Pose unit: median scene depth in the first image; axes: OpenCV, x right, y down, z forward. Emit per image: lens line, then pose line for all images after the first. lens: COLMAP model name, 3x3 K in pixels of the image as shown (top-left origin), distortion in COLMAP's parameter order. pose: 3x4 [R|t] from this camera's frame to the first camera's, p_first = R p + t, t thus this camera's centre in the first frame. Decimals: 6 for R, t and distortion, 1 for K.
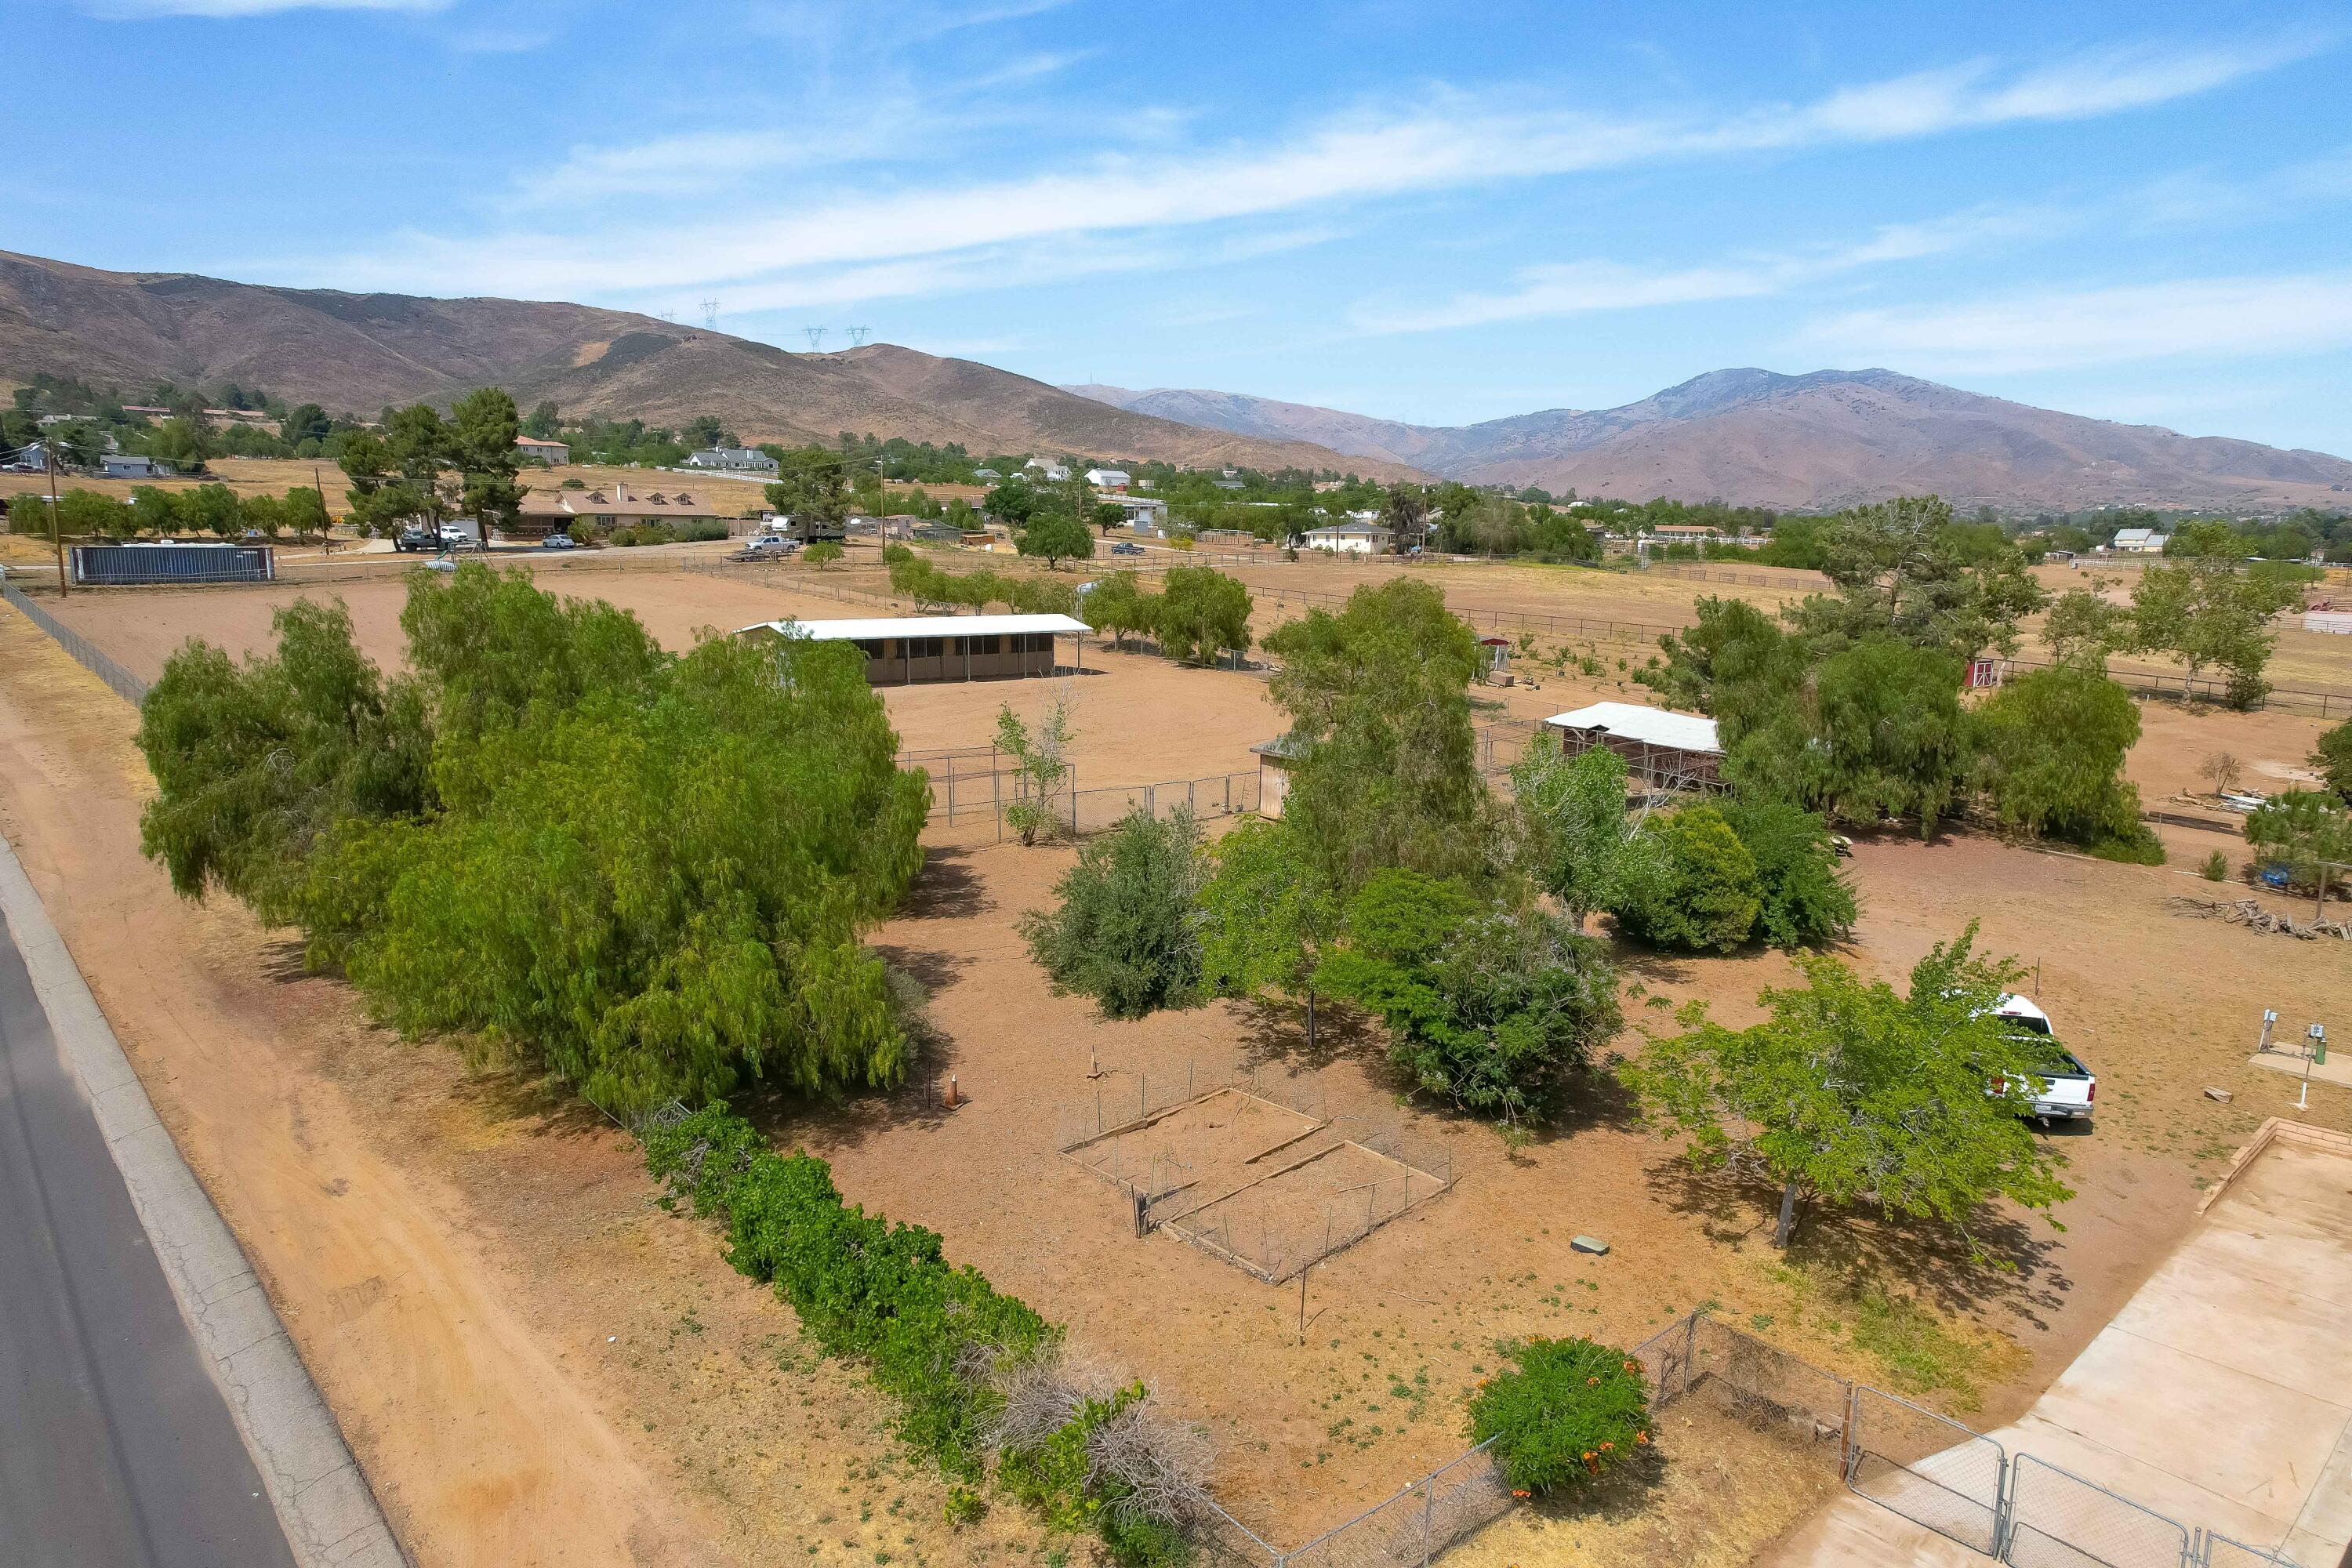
lens RADIAL K [[1501.4, 0, 1186.5], [0, 1501.4, 787.4], [0, 0, 1]] dist [-0.075791, 0.071545]
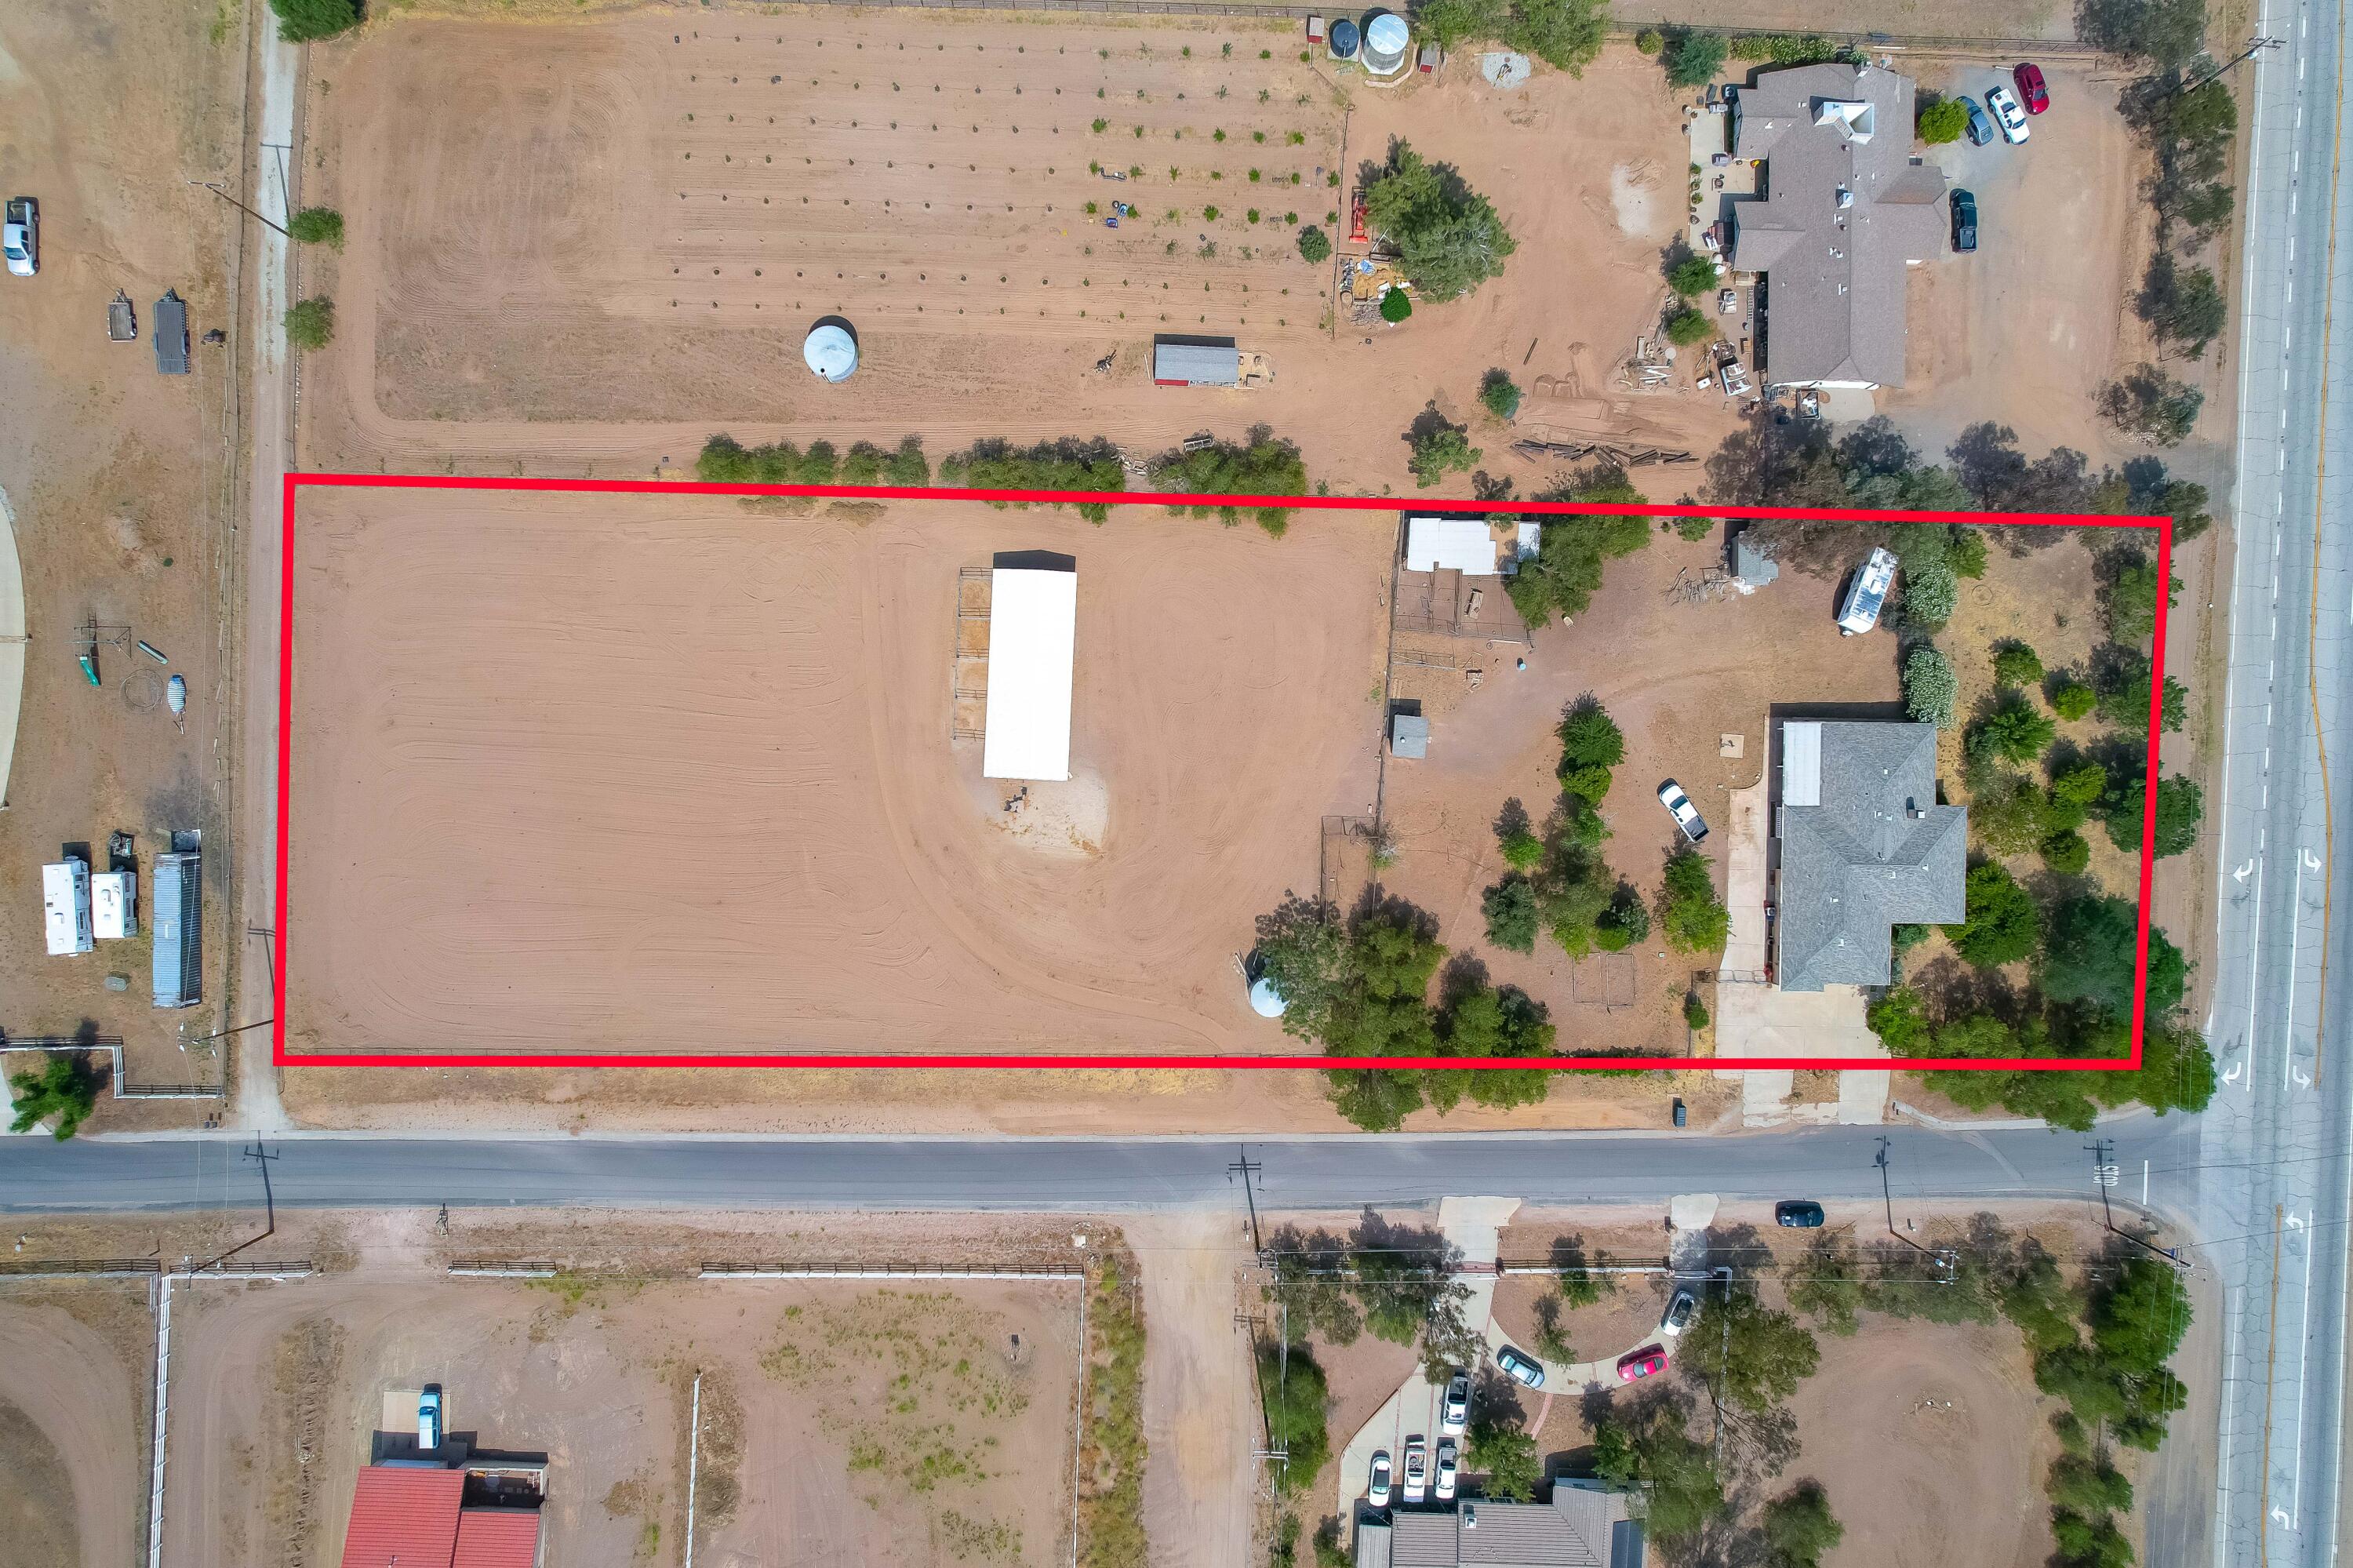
lens RADIAL K [[1499.0, 0, 1180.9], [0, 1499.0, 792.9], [0, 0, 1]] dist [-0.083199, 0.080260]
pose [[0.687323, -0.726136, -0.017715, -0.008615], [0.123524, 0.092817, 0.987991, -0.109285], [-0.715772, -0.681257, 0.153490, 0.036123]]
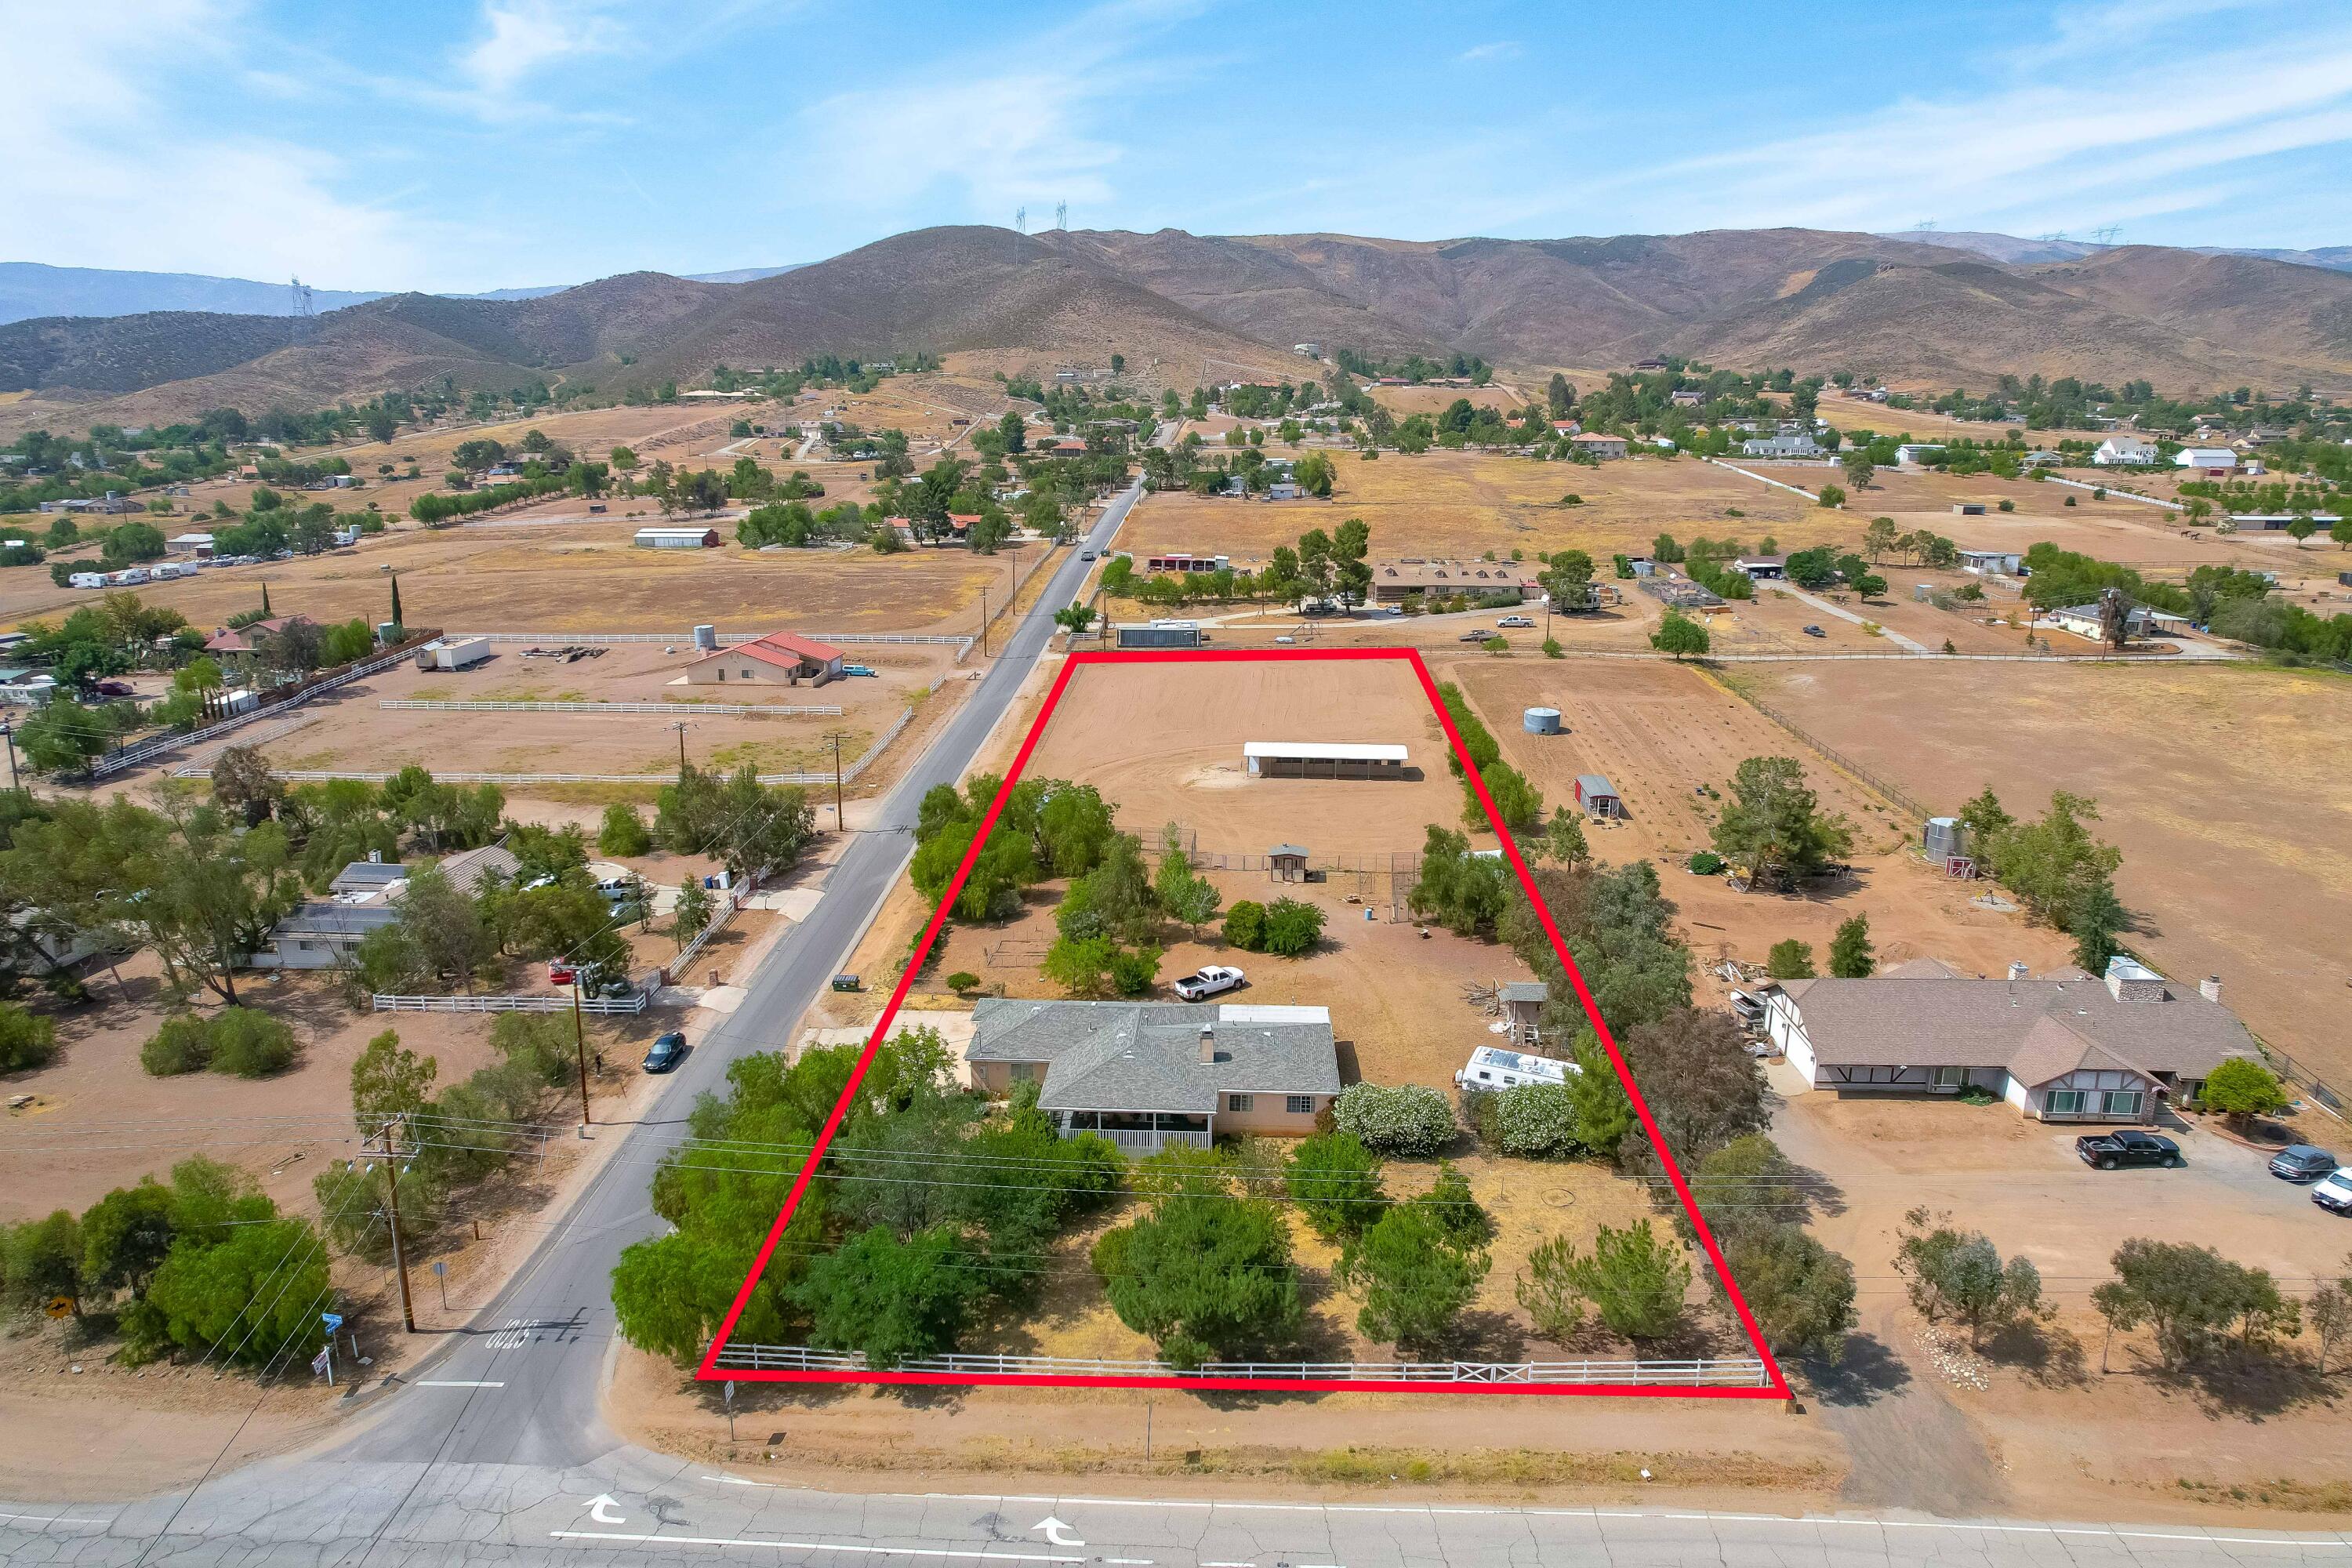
lens RADIAL K [[1501.4, 0, 1186.5], [0, 1501.4, 787.4], [0, 0, 1]] dist [-0.075791, 0.071545]
pose [[0.707340, 0.157774, -0.689041, 0.074587], [-0.111206, 0.987472, 0.111949, -0.017543], [0.698071, -0.002561, 0.716024, -0.041699]]
